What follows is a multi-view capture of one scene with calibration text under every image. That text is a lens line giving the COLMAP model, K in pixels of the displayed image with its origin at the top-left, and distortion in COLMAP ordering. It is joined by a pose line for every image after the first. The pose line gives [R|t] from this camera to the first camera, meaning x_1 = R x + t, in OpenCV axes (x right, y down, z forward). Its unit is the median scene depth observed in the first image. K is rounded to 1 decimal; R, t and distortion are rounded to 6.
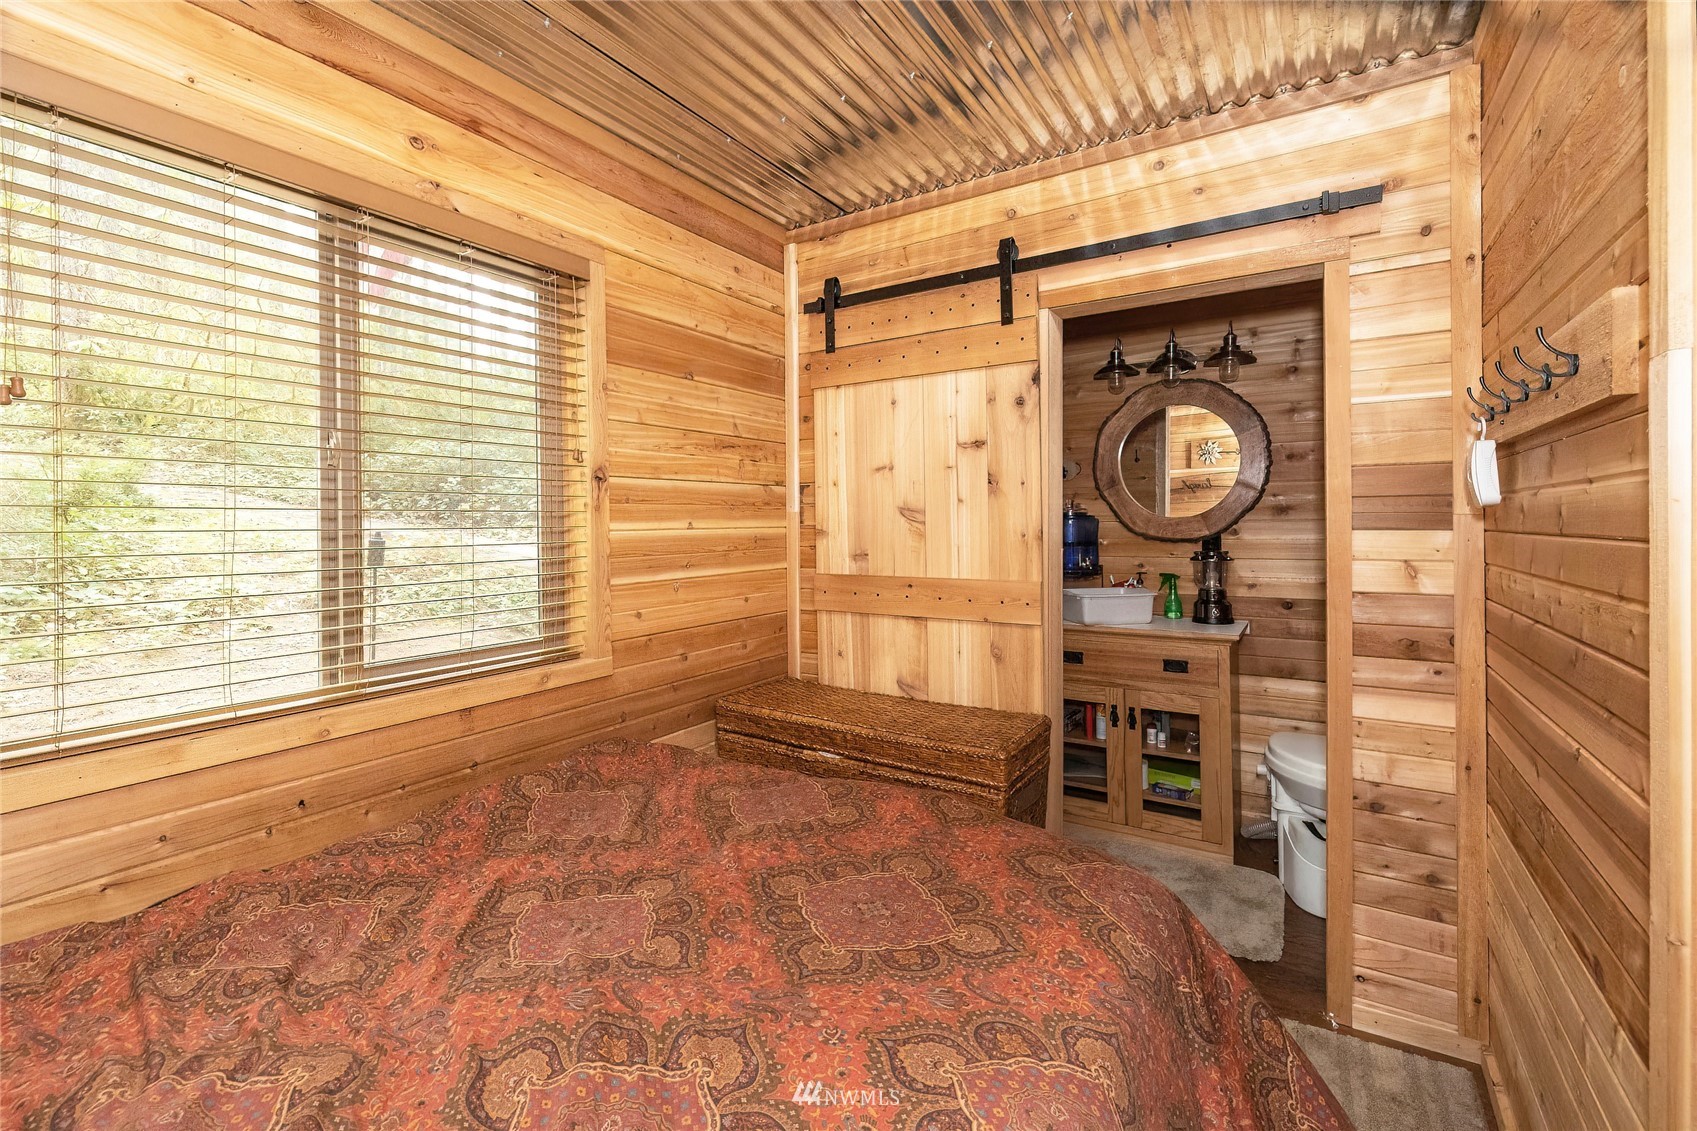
lens RADIAL K [[731.4, 0, 841.2], [0, 731.4, 523.8], [0, 0, 1]] dist [0.000915, 0.000004]
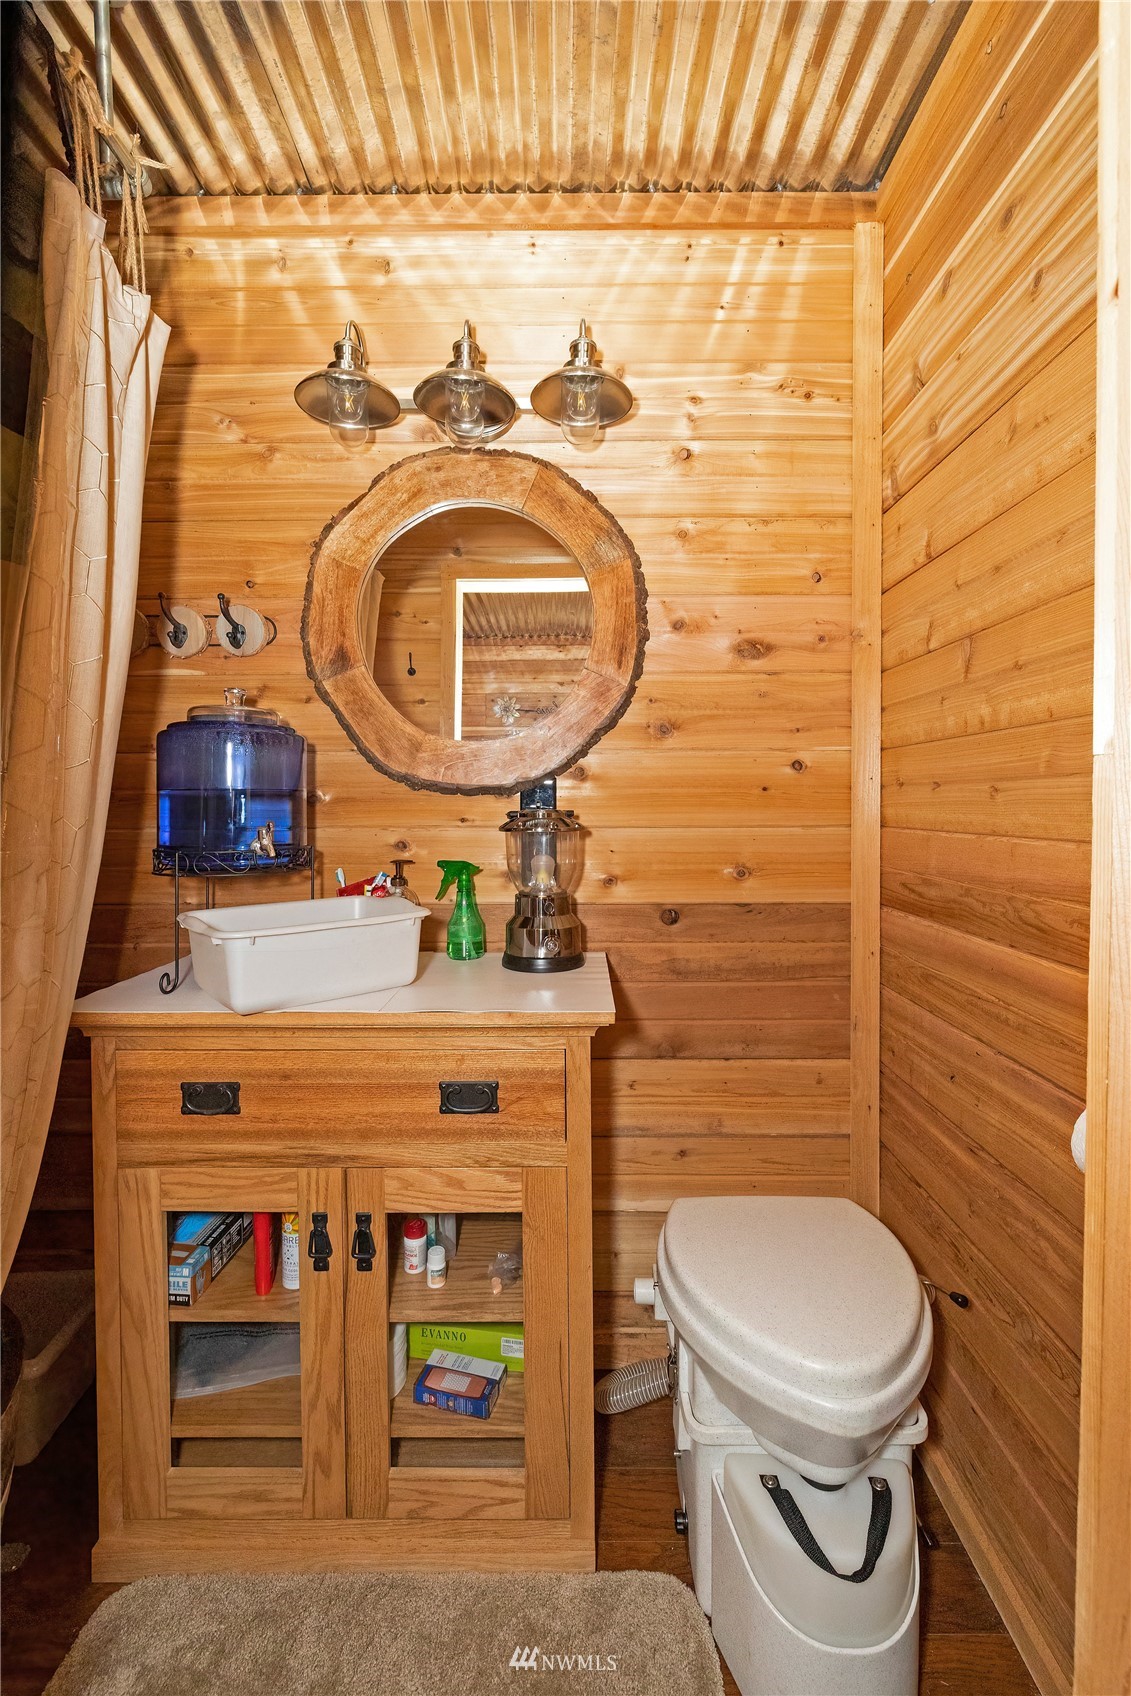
lens RADIAL K [[723.8, 0, 566.2], [0, 723.8, 818.6], [0, 0, 1]] dist [-0.000855, -0.000309]
pose [[0.848485, 0.000103, 0.529220, 0.277952], [-0.007183, 0.999910, 0.011321, 0.037284], [-0.529171, -0.013408, 0.848409, 0.605539]]
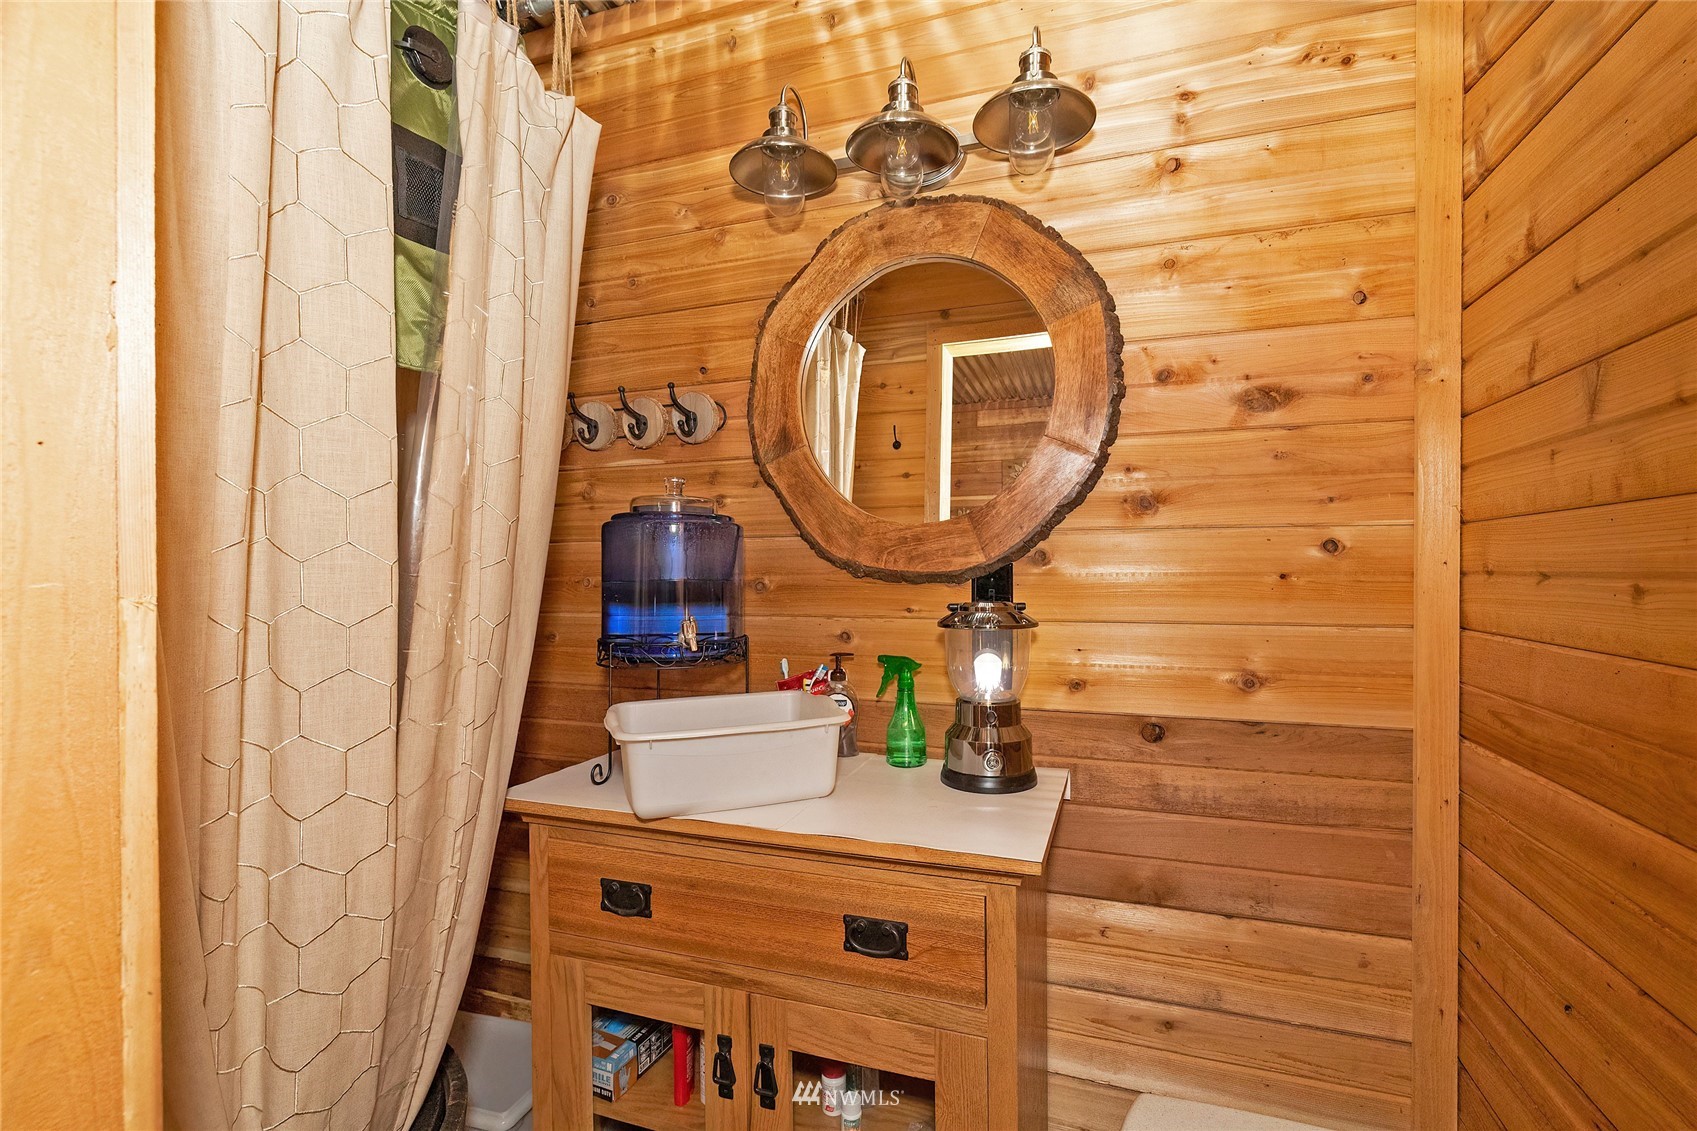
lens RADIAL K [[741.5, 0, 868.1], [0, 741.5, 581.6], [0, 0, 1]] dist [-0.000192, -0.000003]
pose [[0.970861, 0.005825, 0.239571, 0.346780], [-0.007940, 0.999938, 0.007865, 0.022941], [-0.239510, -0.009538, 0.970847, 0.623651]]
